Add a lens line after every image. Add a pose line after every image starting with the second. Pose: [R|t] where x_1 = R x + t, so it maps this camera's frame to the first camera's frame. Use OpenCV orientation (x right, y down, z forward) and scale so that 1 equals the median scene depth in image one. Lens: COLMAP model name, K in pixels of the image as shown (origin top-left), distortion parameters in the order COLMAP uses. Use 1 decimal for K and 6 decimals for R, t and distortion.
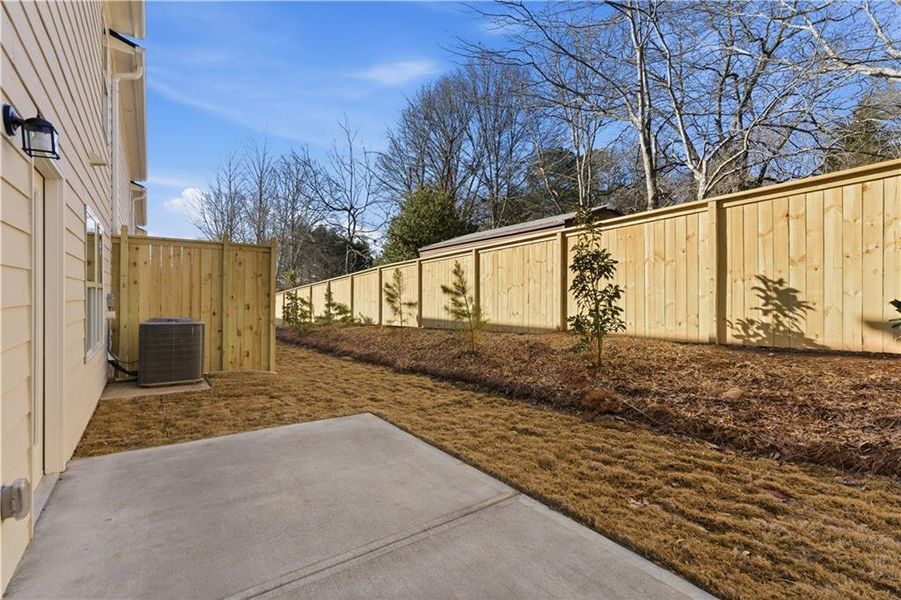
lens RADIAL K [[401.9, 0, 453.4], [0, 401.9, 301.3], [0, 0, 1]] dist [-0.001012, 0.000049]
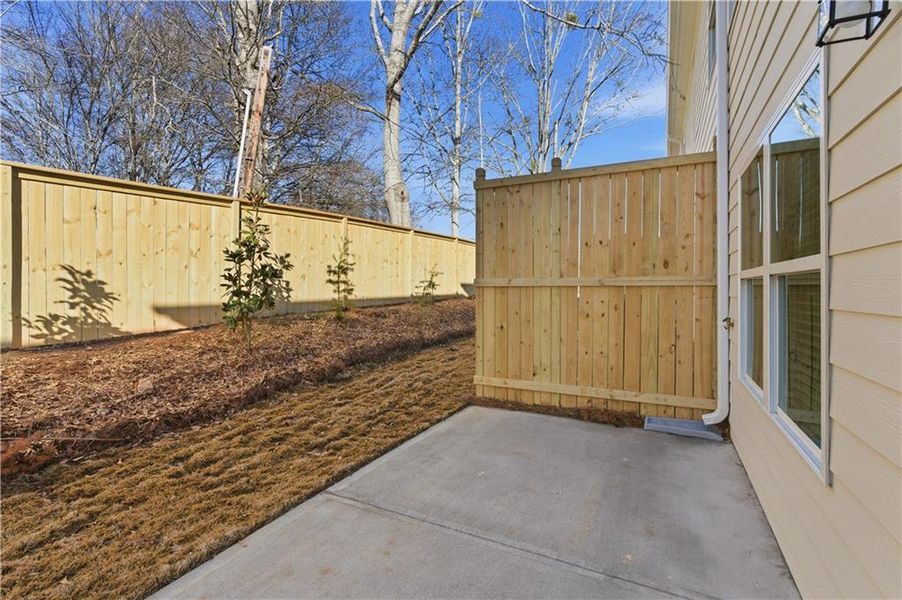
lens RADIAL K [[408.2, 0, 450.7], [0, 408.2, 294.5], [0, 0, 1]] dist [-0.000050, 0.000577]
pose [[-0.425028, -0.018499, 0.904991, -0.470843], [0.012735, 0.999570, 0.026413, -0.012649], [-0.905091, 0.022752, -0.424610, 0.625739]]
